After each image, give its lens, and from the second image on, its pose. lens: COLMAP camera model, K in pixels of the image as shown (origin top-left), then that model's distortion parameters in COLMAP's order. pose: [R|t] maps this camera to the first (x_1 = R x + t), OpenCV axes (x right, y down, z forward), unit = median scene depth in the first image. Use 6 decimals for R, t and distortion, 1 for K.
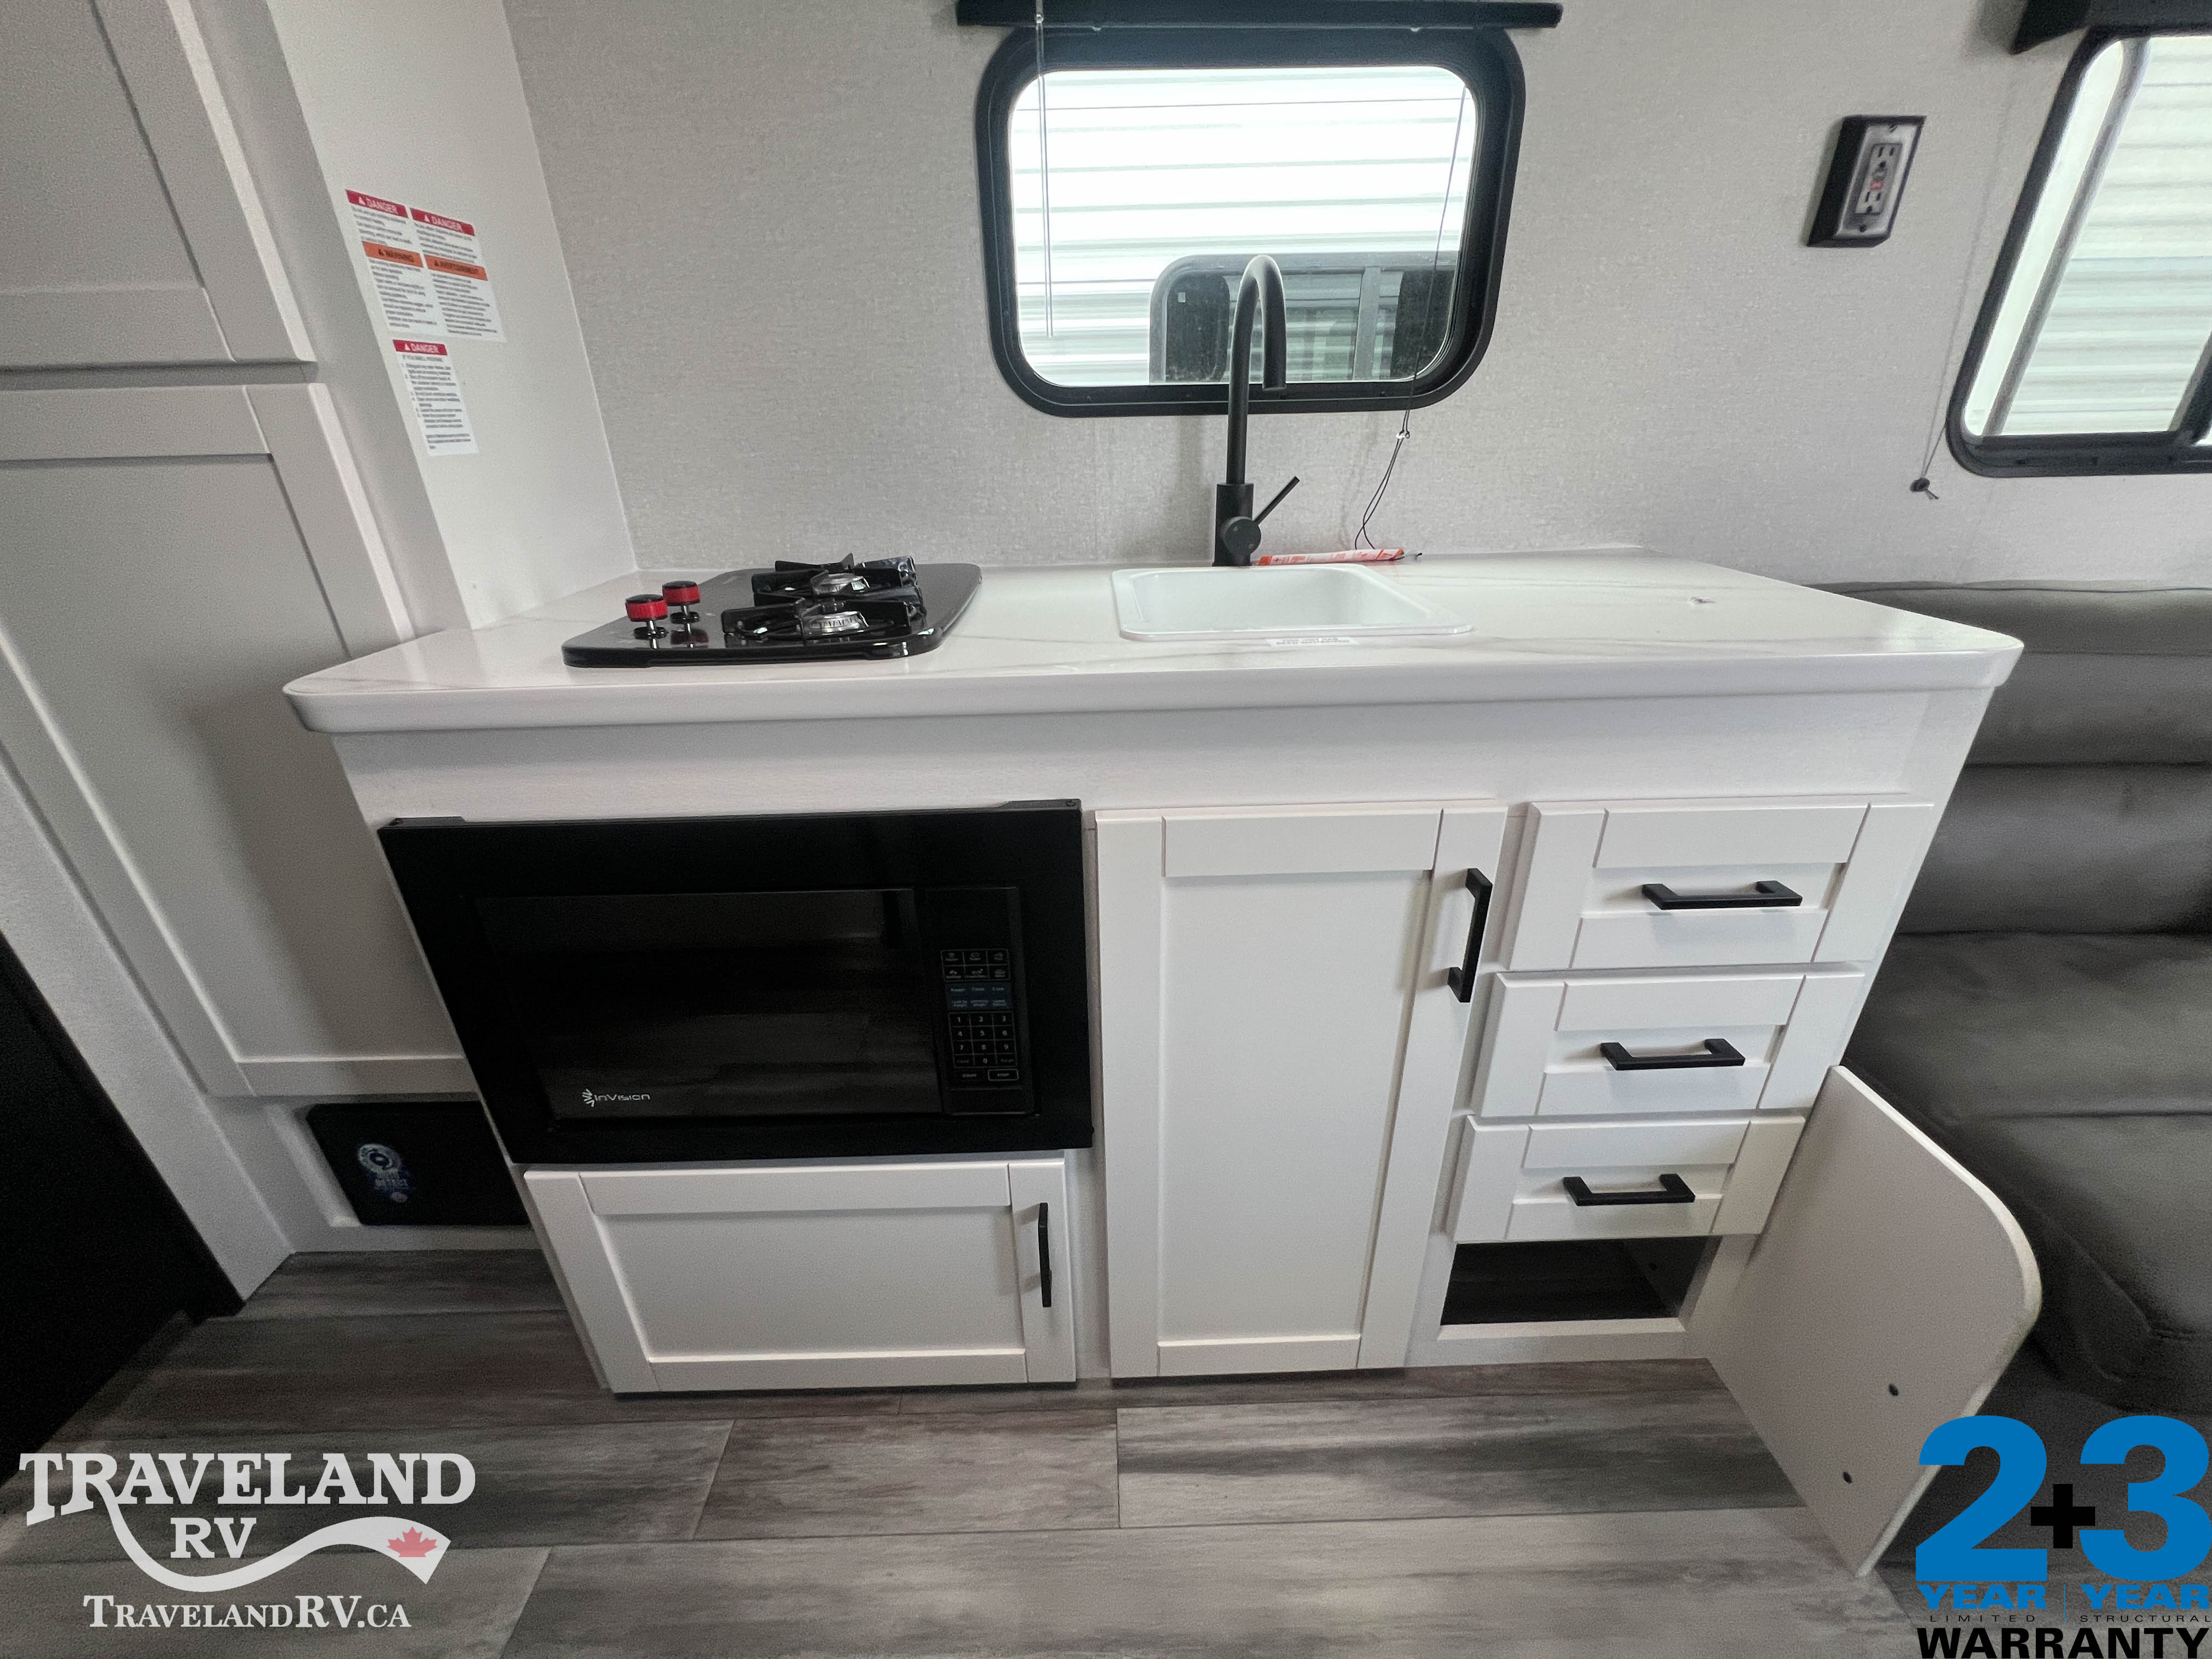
lens RADIAL K [[883.6, 0, 1104.5], [0, 883.6, 827.0], [0, 0, 1]] dist [-0.002736, 0.000569]
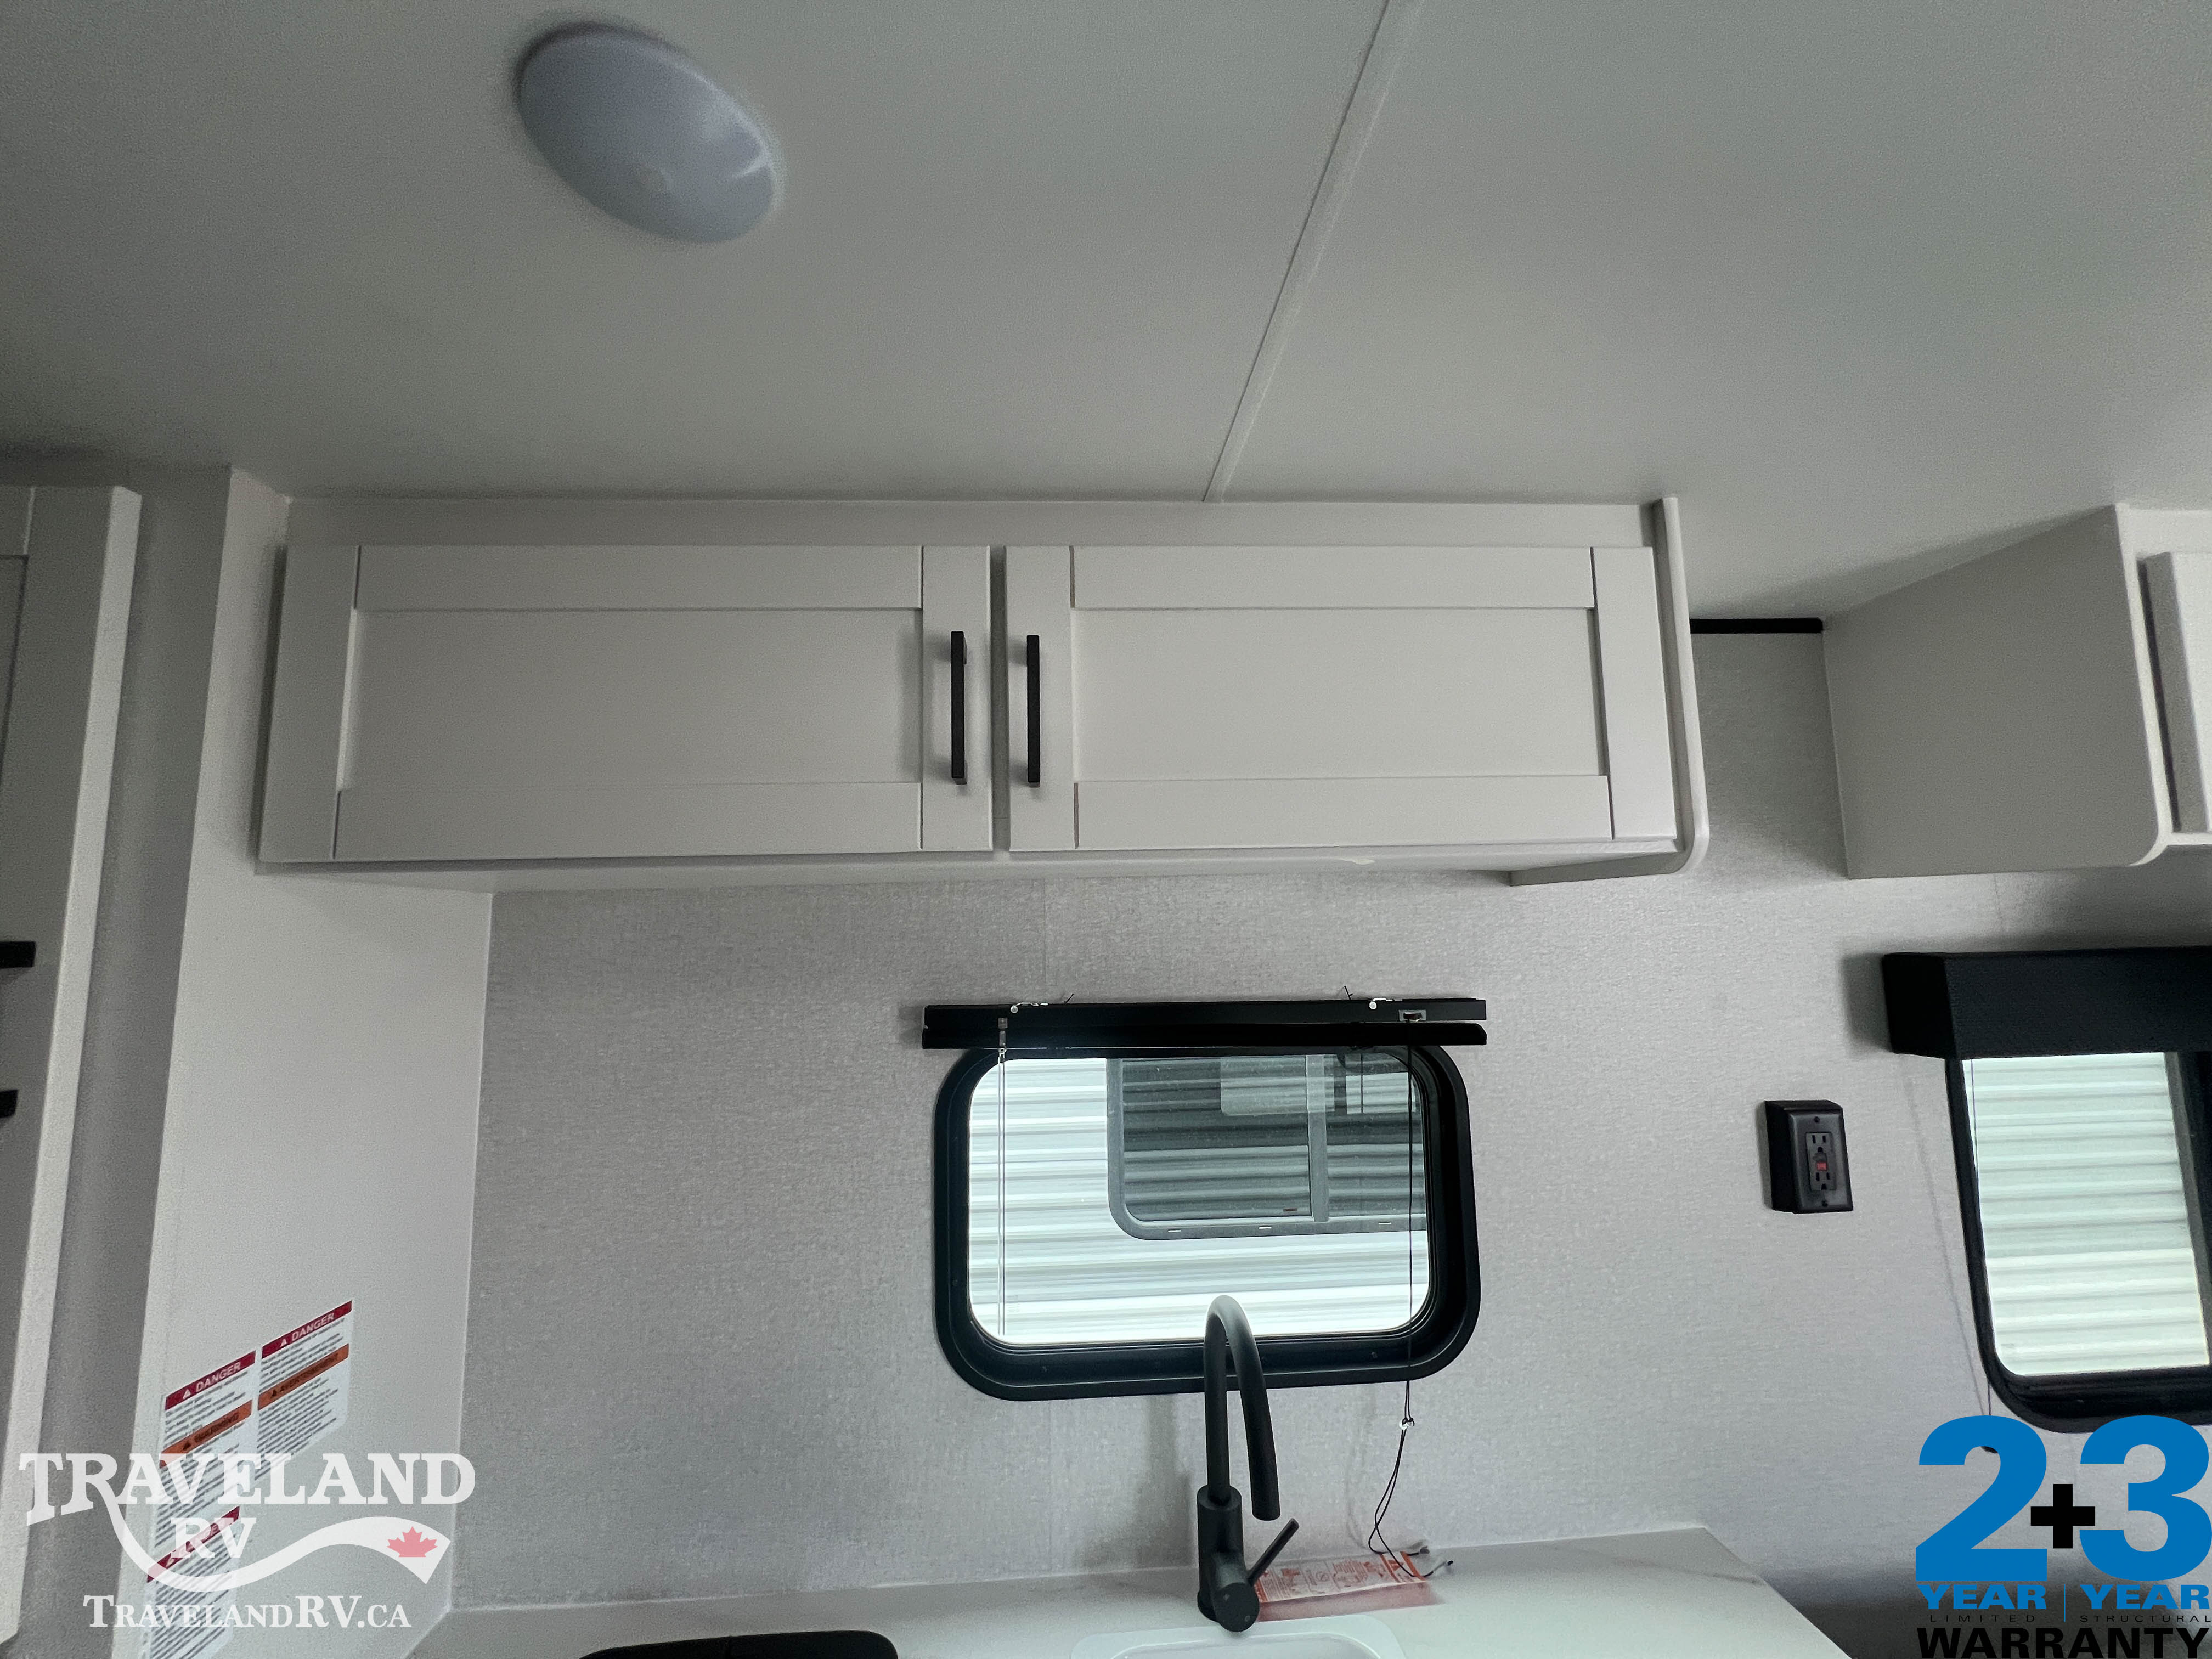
lens RADIAL K [[883.6, 0, 1104.2], [0, 883.6, 830.4], [0, 0, 1]] dist [-0.002736, 0.000569]
pose [[0.998922, 0.005431, 0.046097, -0.001708], [0.019912, 0.846961, -0.531282, -0.572843], [-0.041928, 0.531628, 0.845940, -0.035867]]
